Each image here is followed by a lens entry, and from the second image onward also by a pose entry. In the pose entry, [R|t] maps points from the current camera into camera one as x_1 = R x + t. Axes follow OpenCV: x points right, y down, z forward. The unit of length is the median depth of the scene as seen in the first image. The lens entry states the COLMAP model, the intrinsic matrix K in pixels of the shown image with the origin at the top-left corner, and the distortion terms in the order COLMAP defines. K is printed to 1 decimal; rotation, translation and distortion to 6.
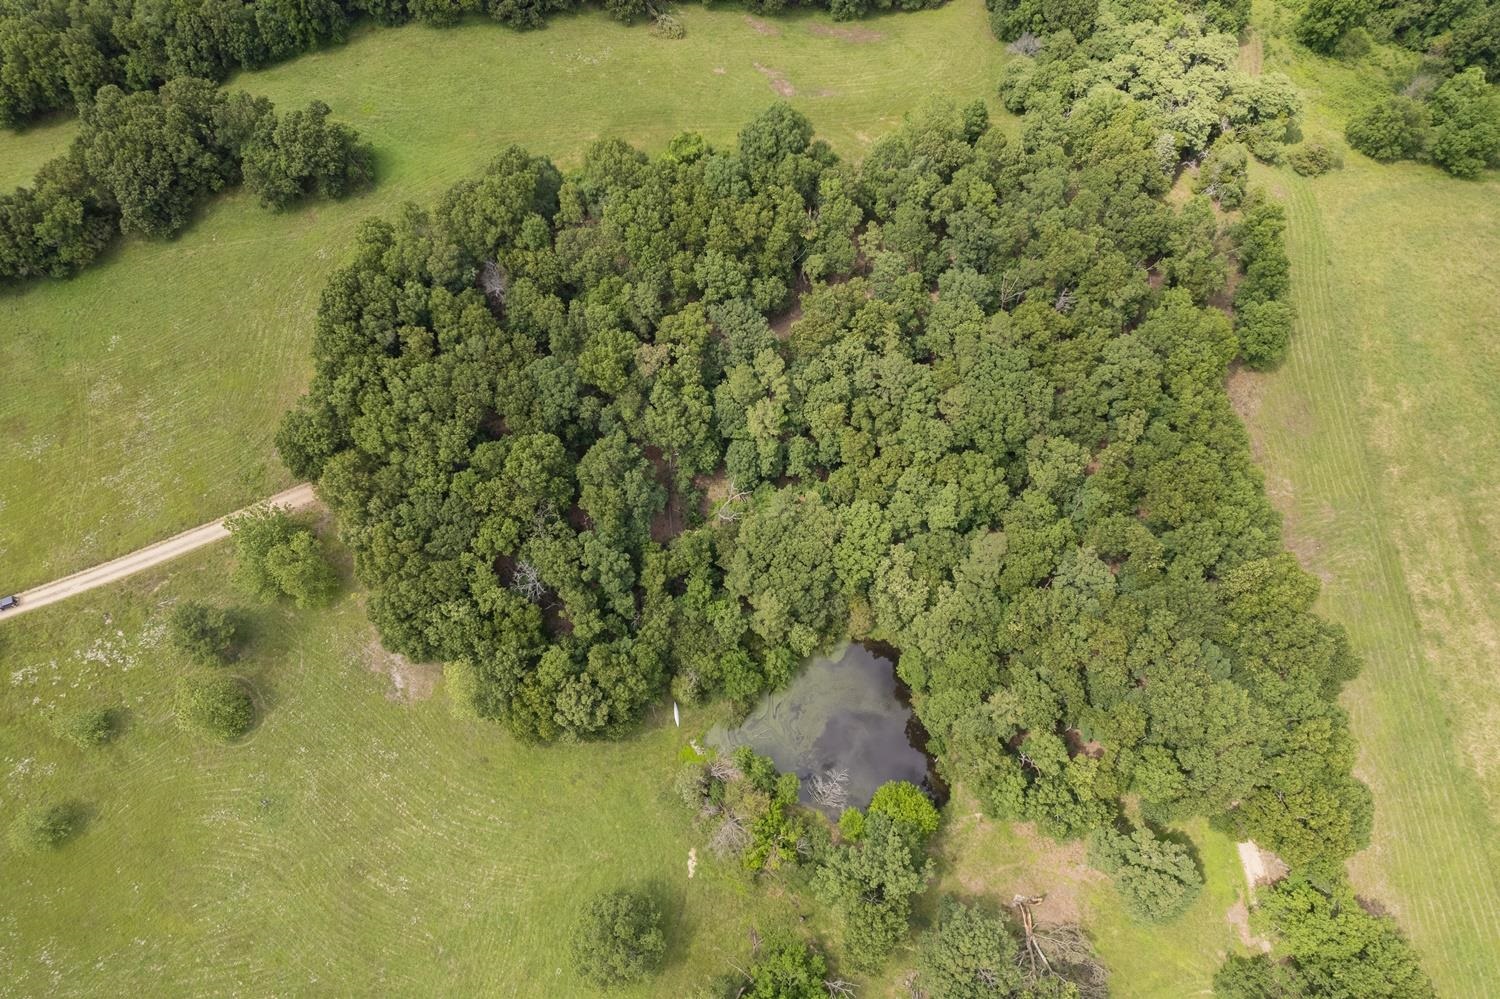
lens RADIAL K [[959.1, 0, 755.9], [0, 959.1, 507.7], [0, 0, 1]] dist [-0.072635, 0.063207]
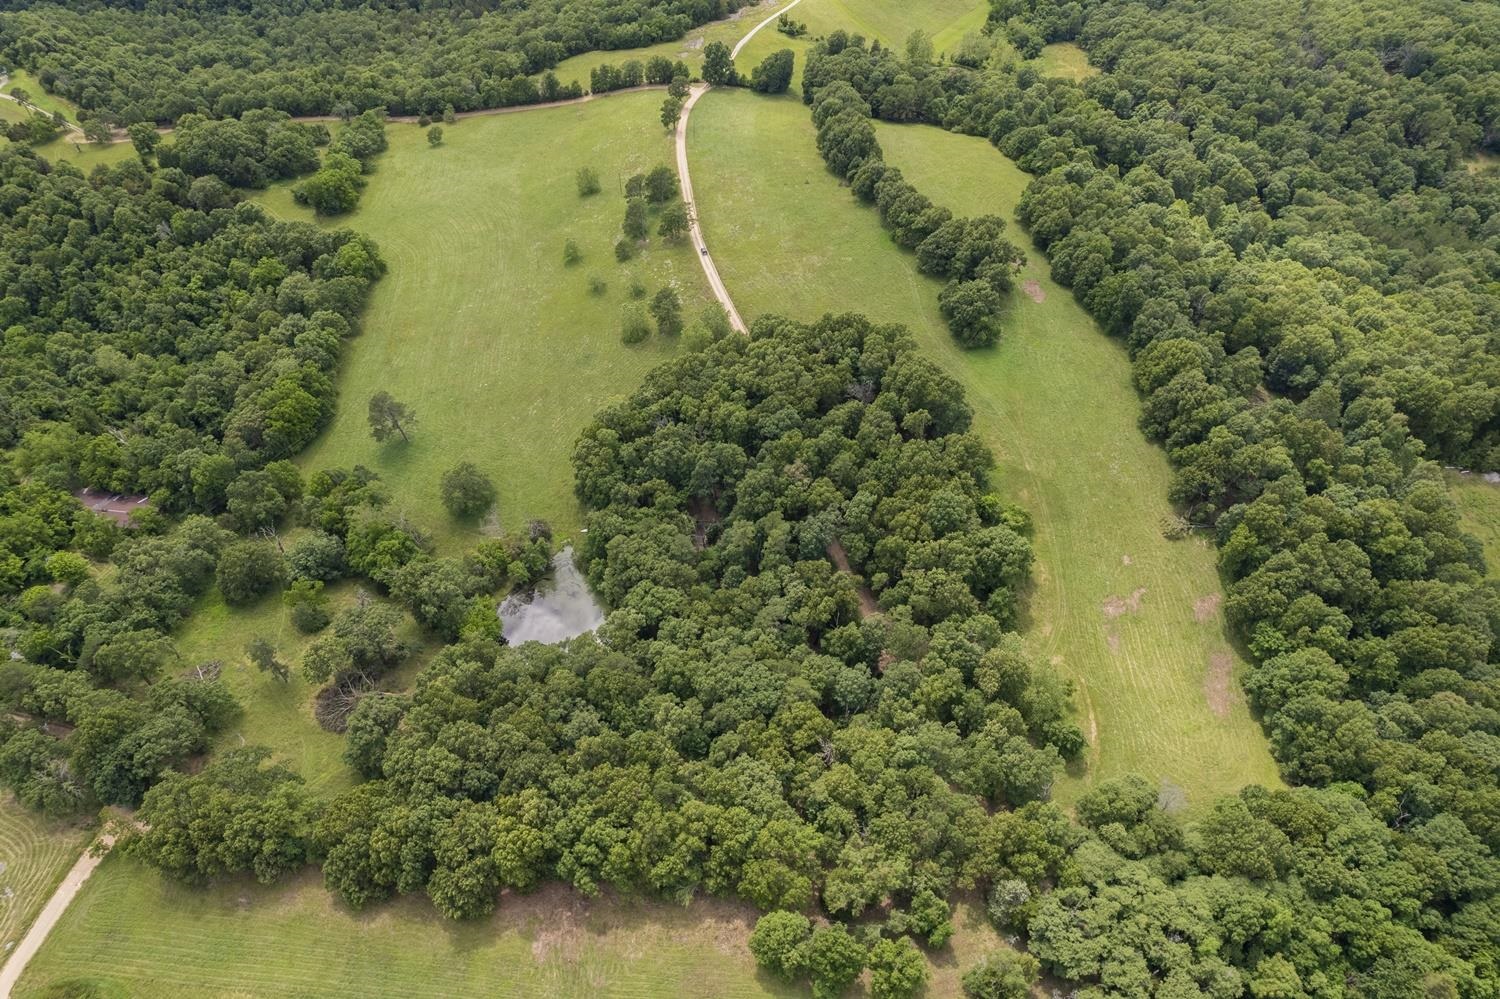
lens RADIAL K [[959.1, 0, 752.0], [0, 959.1, 508.3], [0, 0, 1]] dist [-0.072635, 0.063207]
pose [[-0.133288, 0.740340, -0.658886, 0.928134], [-0.898102, 0.190909, 0.396190, -0.684965], [0.419103, 0.644554, 0.639455, 0.095059]]
